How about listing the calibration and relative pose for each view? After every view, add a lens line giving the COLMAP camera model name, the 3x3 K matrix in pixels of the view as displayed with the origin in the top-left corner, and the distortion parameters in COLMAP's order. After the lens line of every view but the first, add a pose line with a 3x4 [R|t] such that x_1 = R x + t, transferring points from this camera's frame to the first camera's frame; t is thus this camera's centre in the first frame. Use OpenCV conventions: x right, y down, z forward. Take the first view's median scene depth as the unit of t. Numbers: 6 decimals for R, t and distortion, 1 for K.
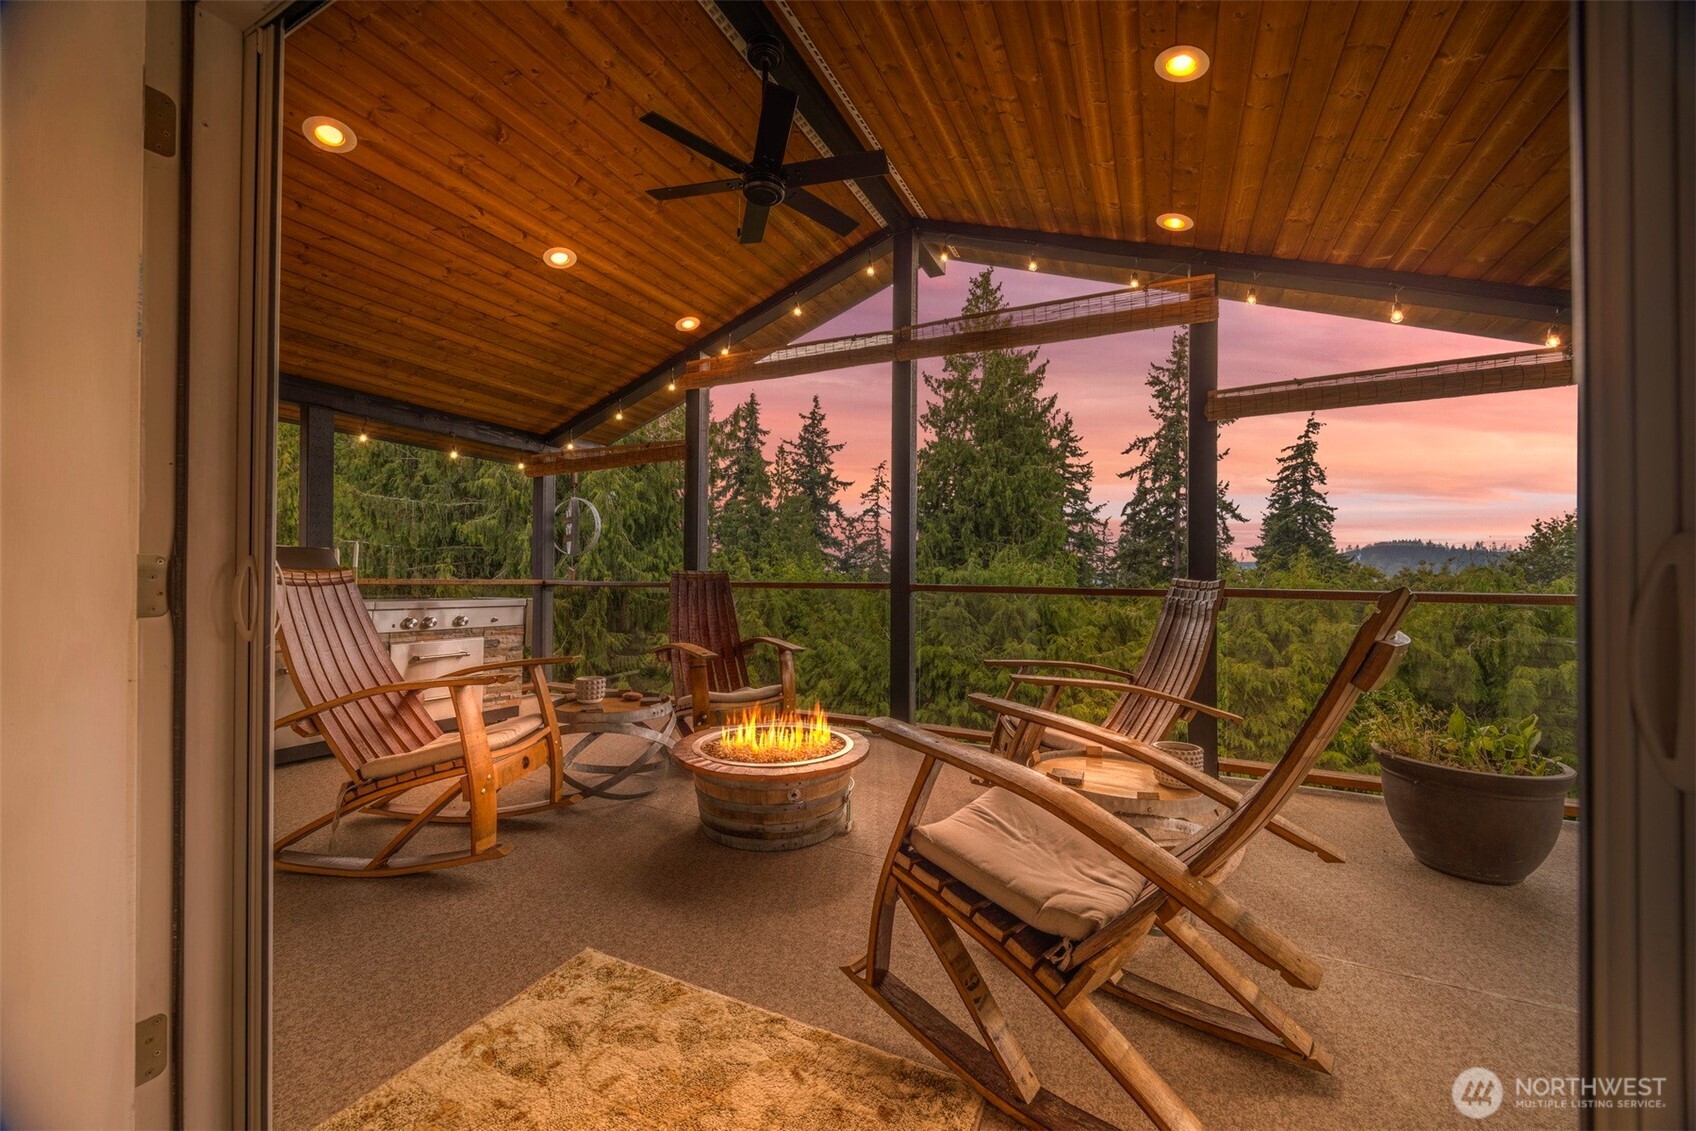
lens RADIAL K [[642.6, 0, 863.1], [0, 642.6, 559.2], [0, 0, 1]] dist [-0.007300, 0.000839]
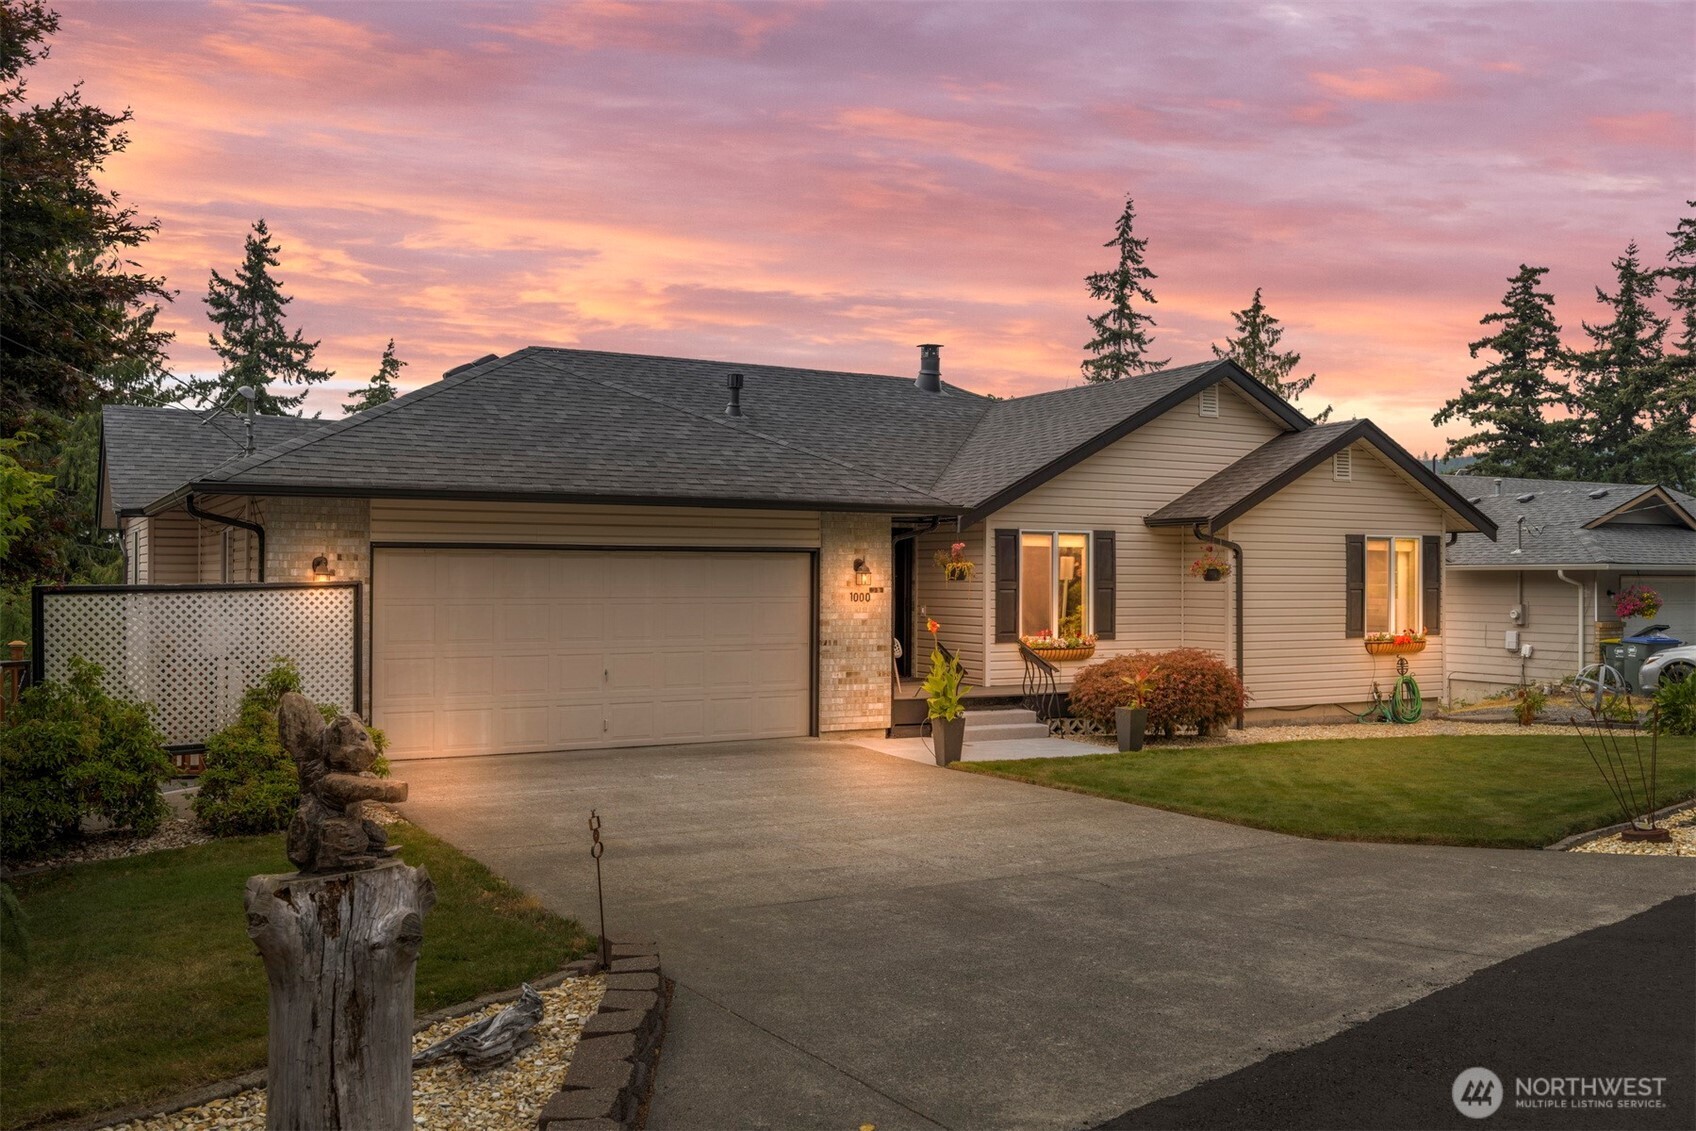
lens RADIAL K [[1350.4, 0, 842.7], [0, 1350.4, 573.9], [0, 0, 1]] dist [0.004105, 0.009148]
pose [[0.566553, -0.001998, 0.824023, -0.357844], [-0.014277, 0.999823, 0.012240, -0.013618], [-0.823902, -0.018699, 0.566424, -0.369538]]
